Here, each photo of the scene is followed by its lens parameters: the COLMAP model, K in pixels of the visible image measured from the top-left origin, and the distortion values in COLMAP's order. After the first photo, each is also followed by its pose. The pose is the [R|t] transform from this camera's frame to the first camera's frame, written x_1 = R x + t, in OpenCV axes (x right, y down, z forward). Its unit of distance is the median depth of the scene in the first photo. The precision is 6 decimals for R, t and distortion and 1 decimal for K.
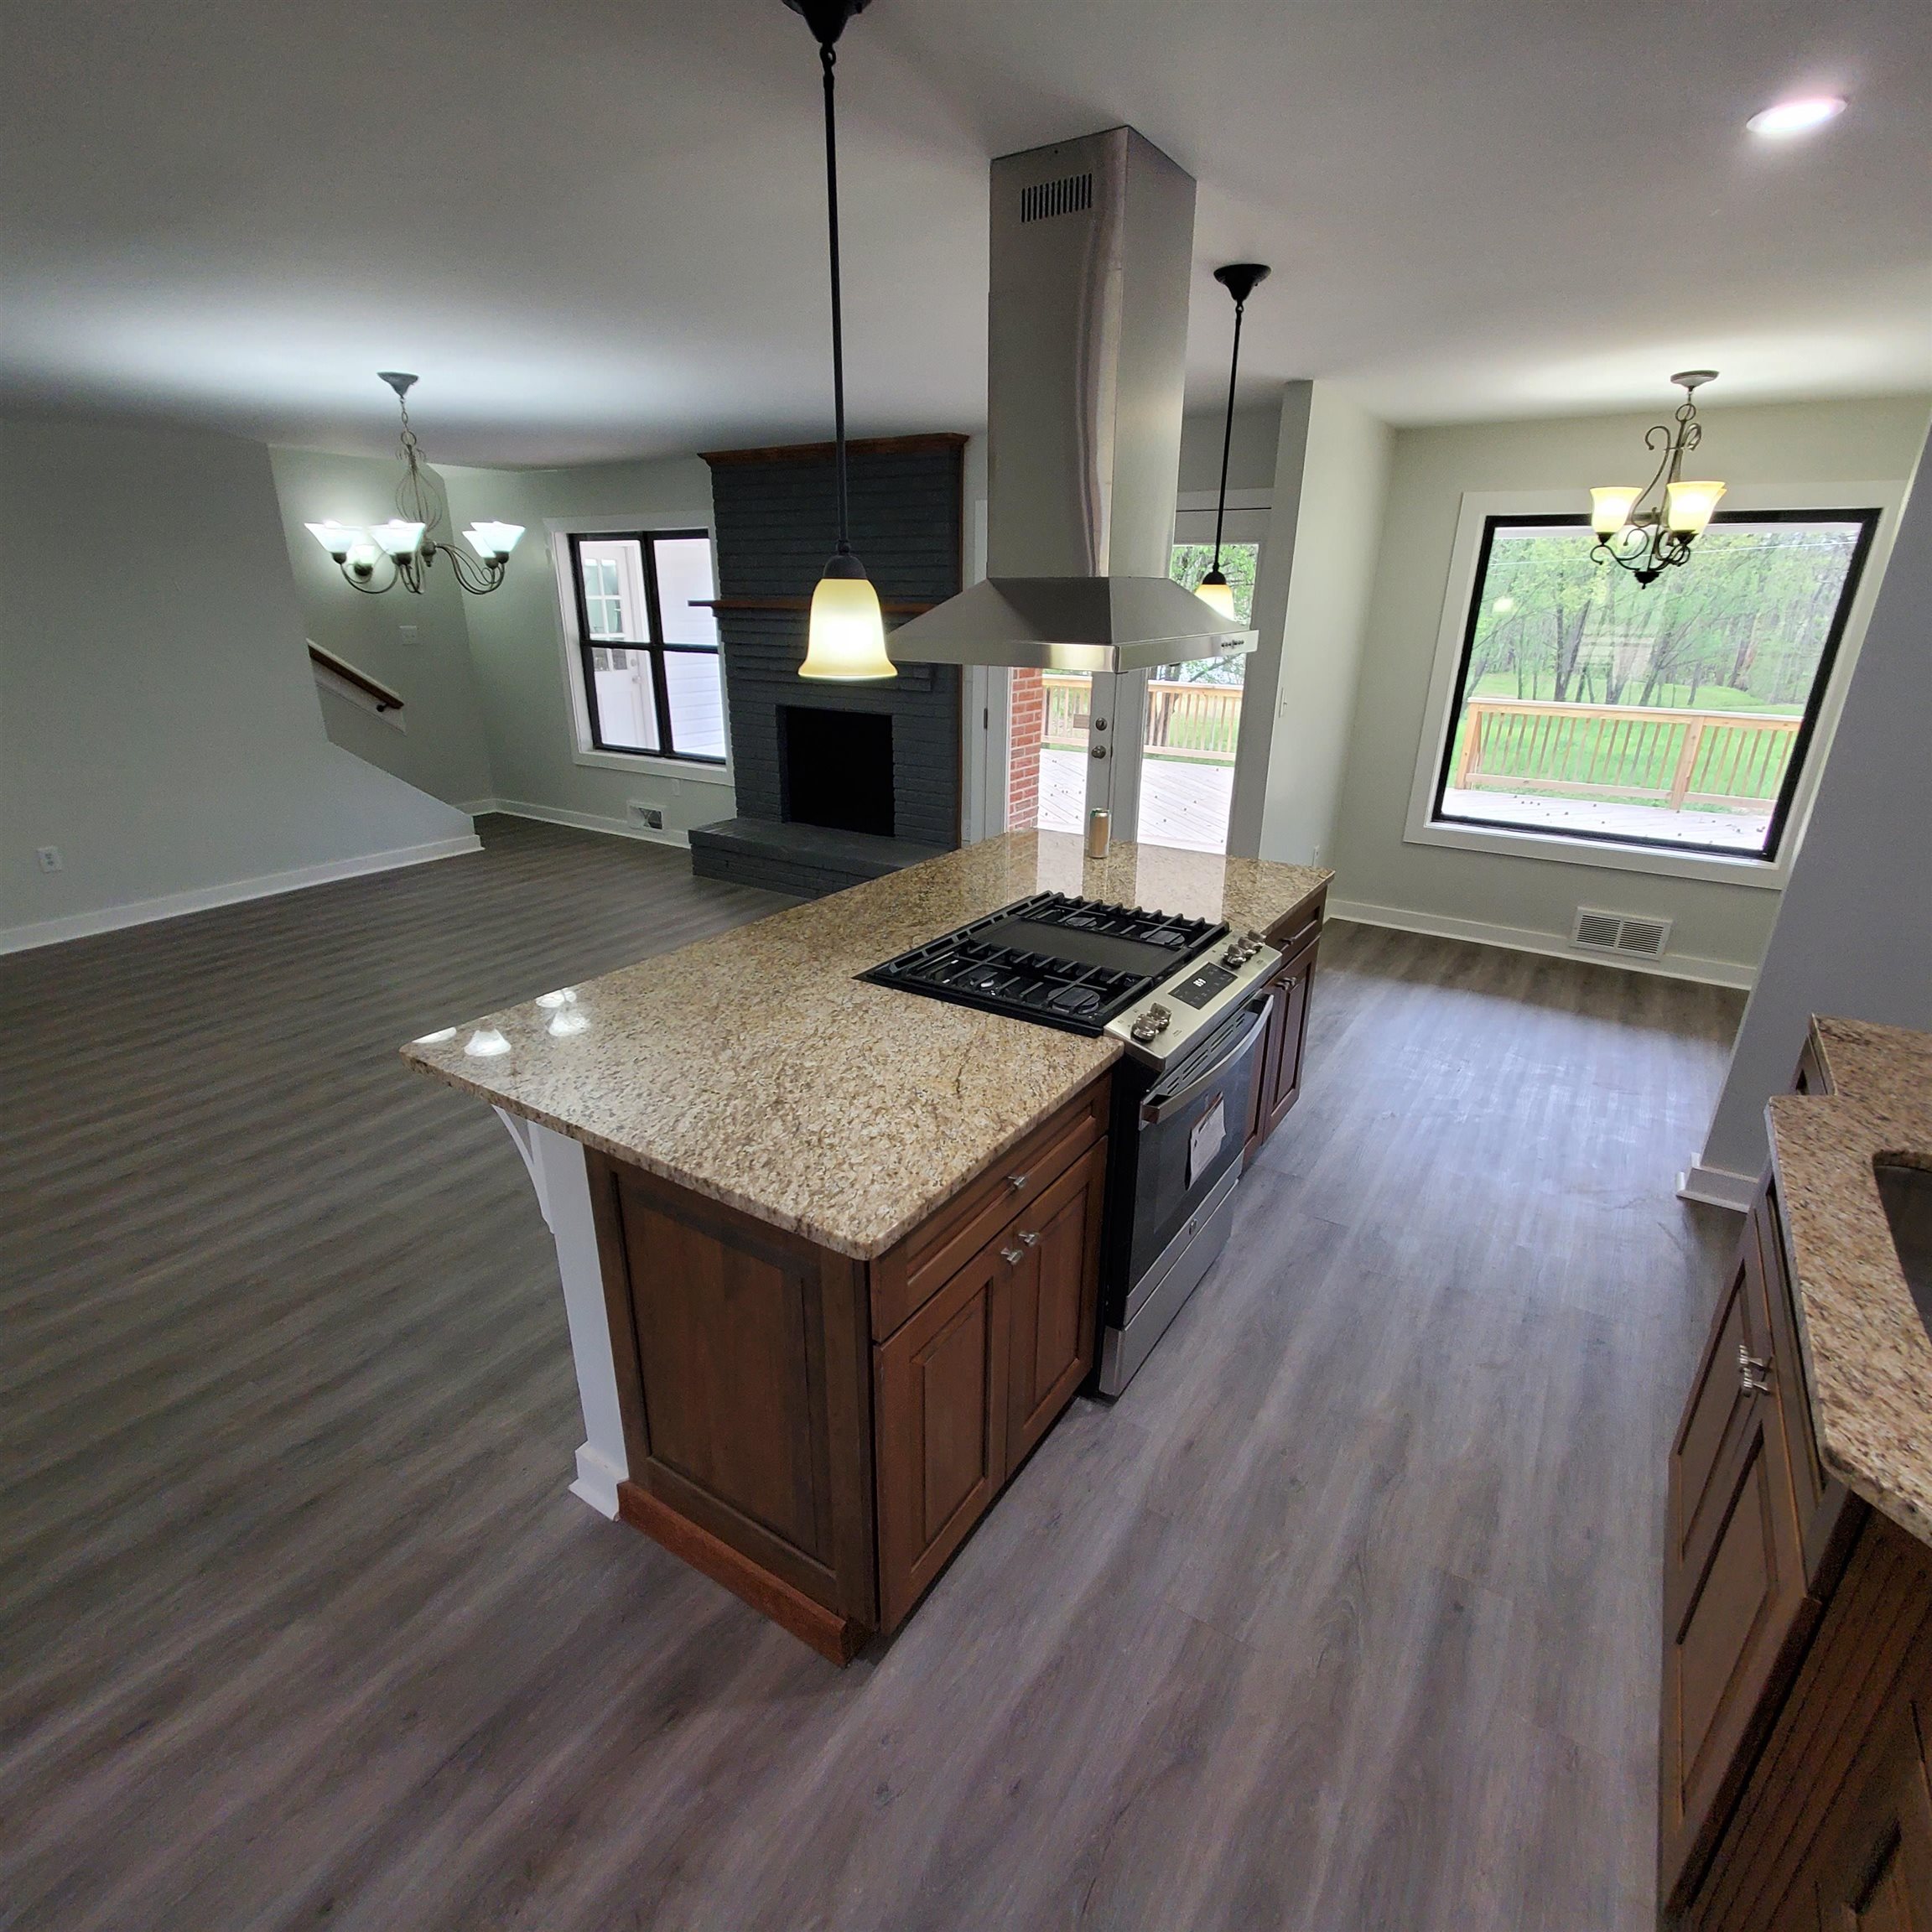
lens RADIAL K [[1021.7, 0, 975.9], [0, 1021.7, 994.9], [0, 0, 1]] dist [-0.002755, -0.009184]
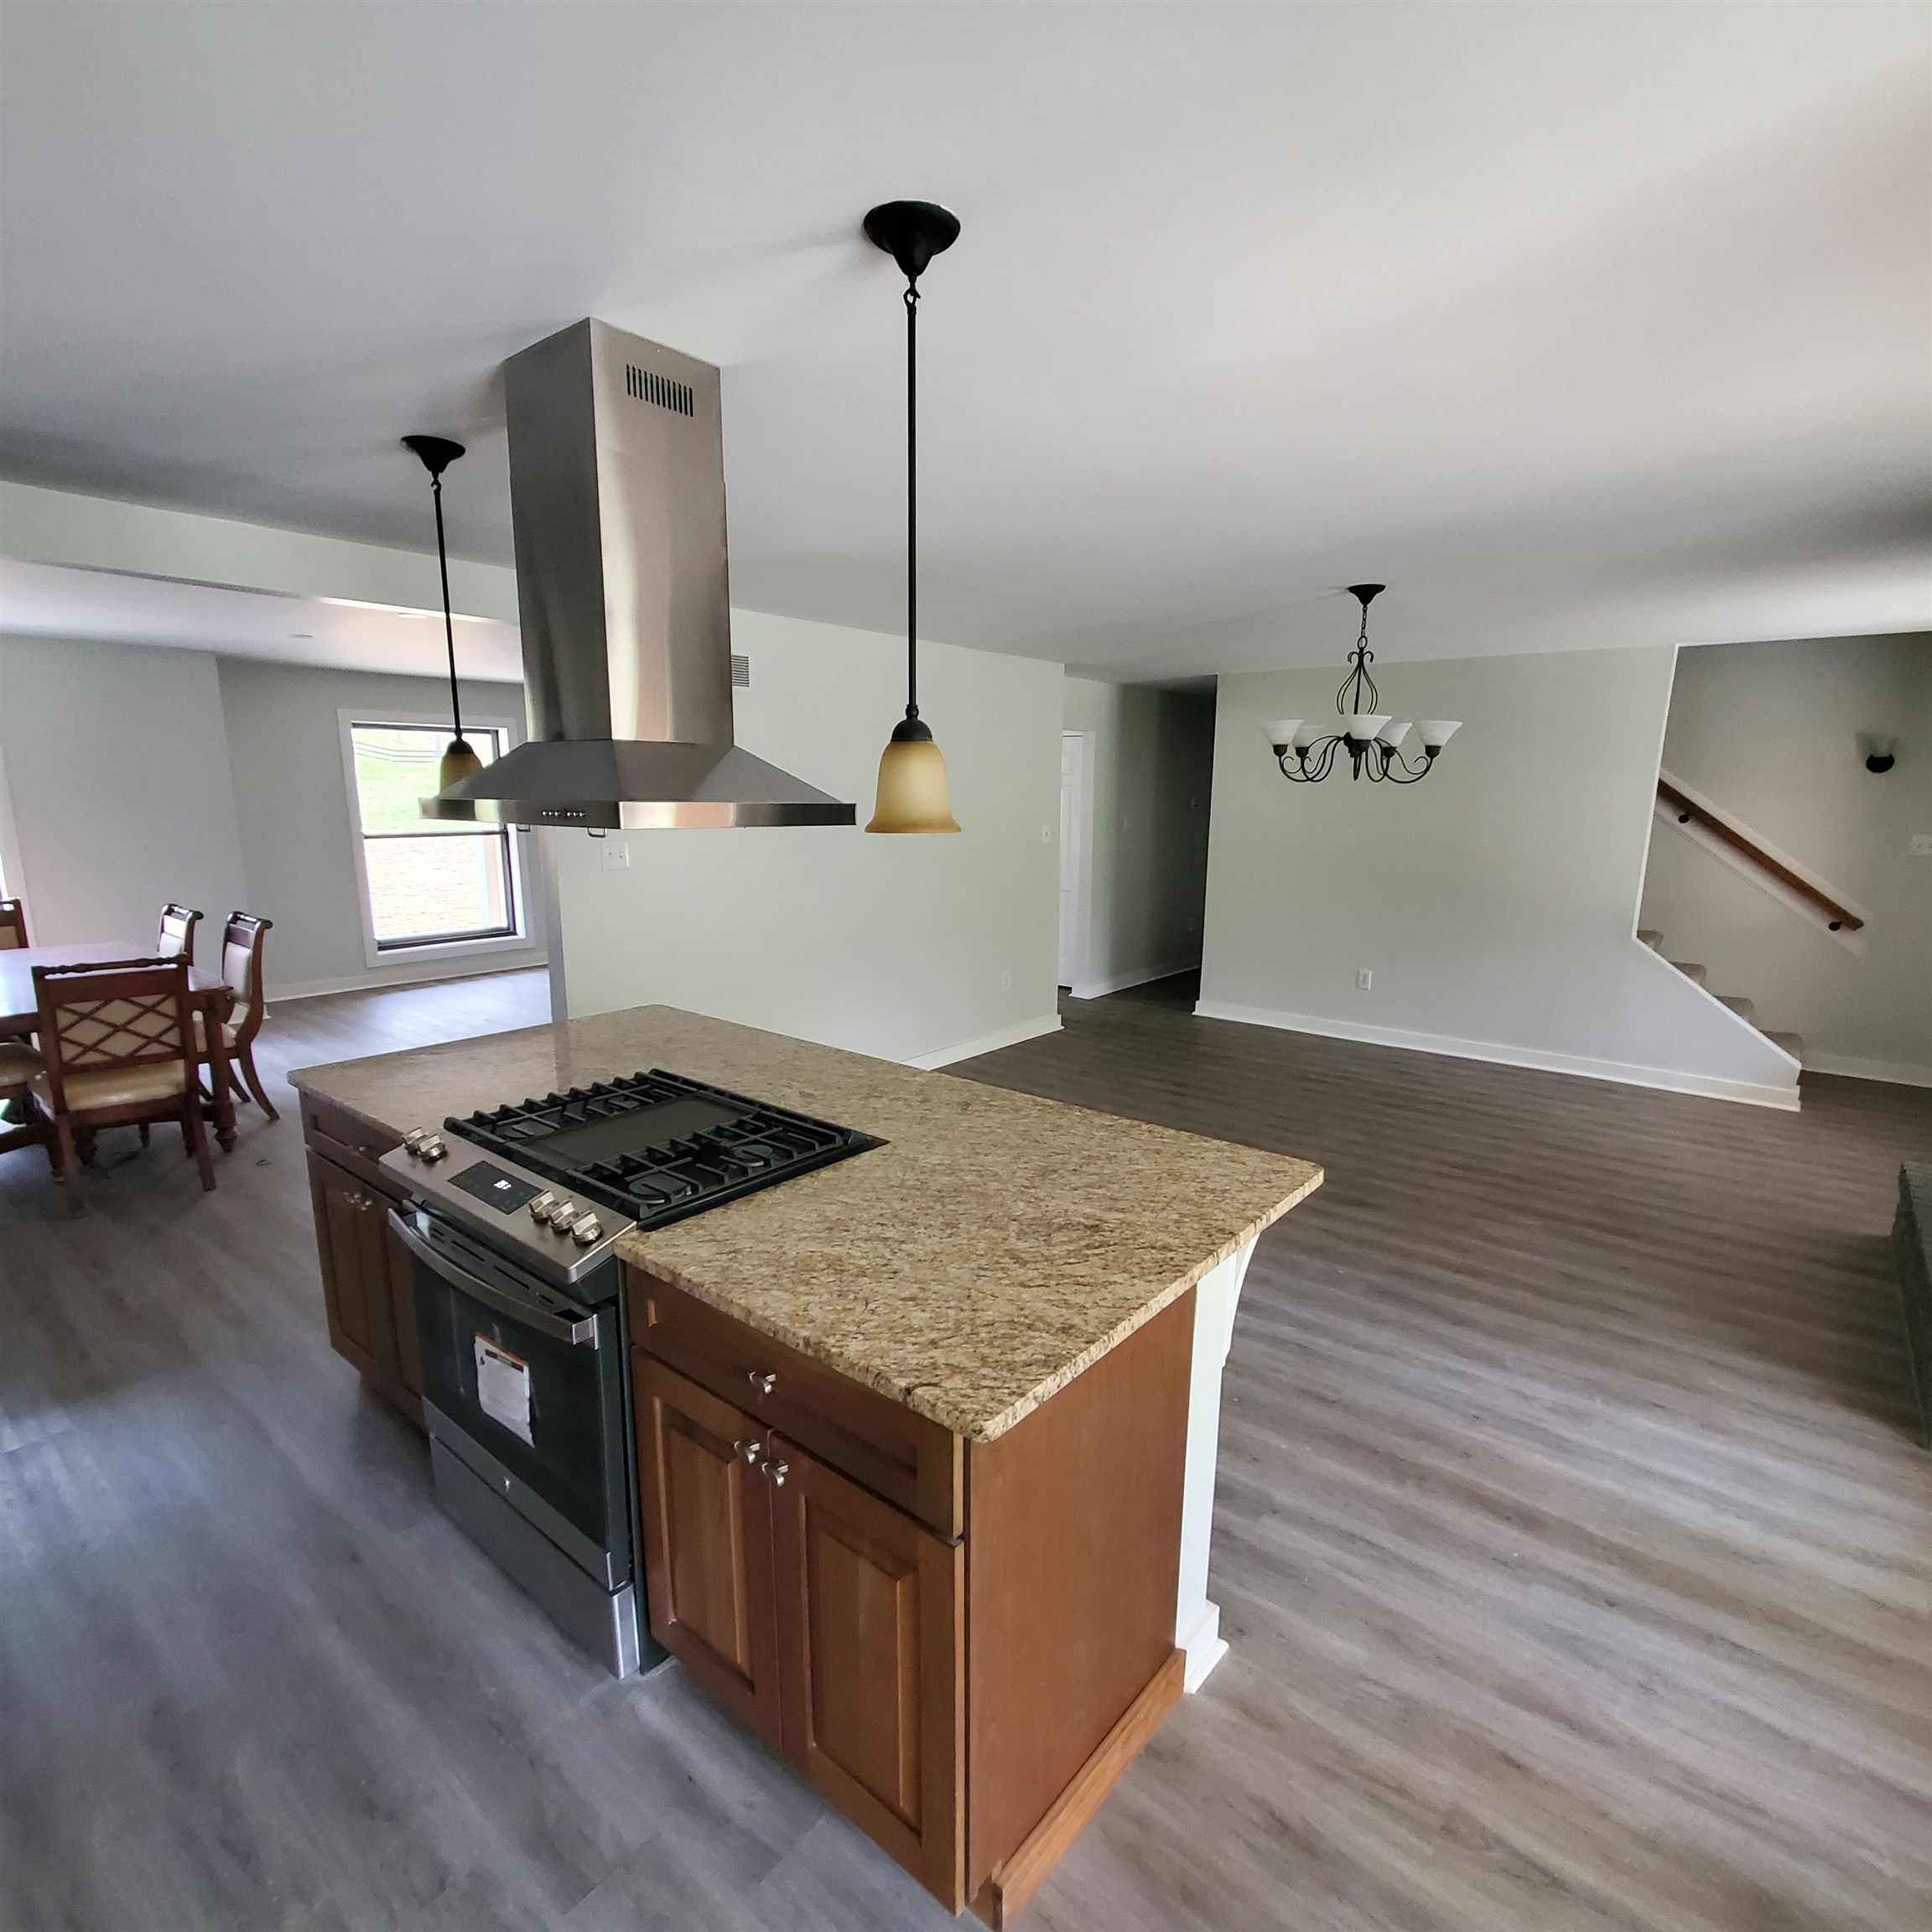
lens RADIAL K [[1021.7, 0, 975.9], [0, 1021.7, 994.9], [0, 0, 1]] dist [-0.002755, -0.009184]
pose [[-0.134613, 0.187466, -0.973004, 0.448967], [-0.369595, 0.901581, 0.224837, -0.228994], [0.919390, 0.389884, -0.052078, 0.616430]]
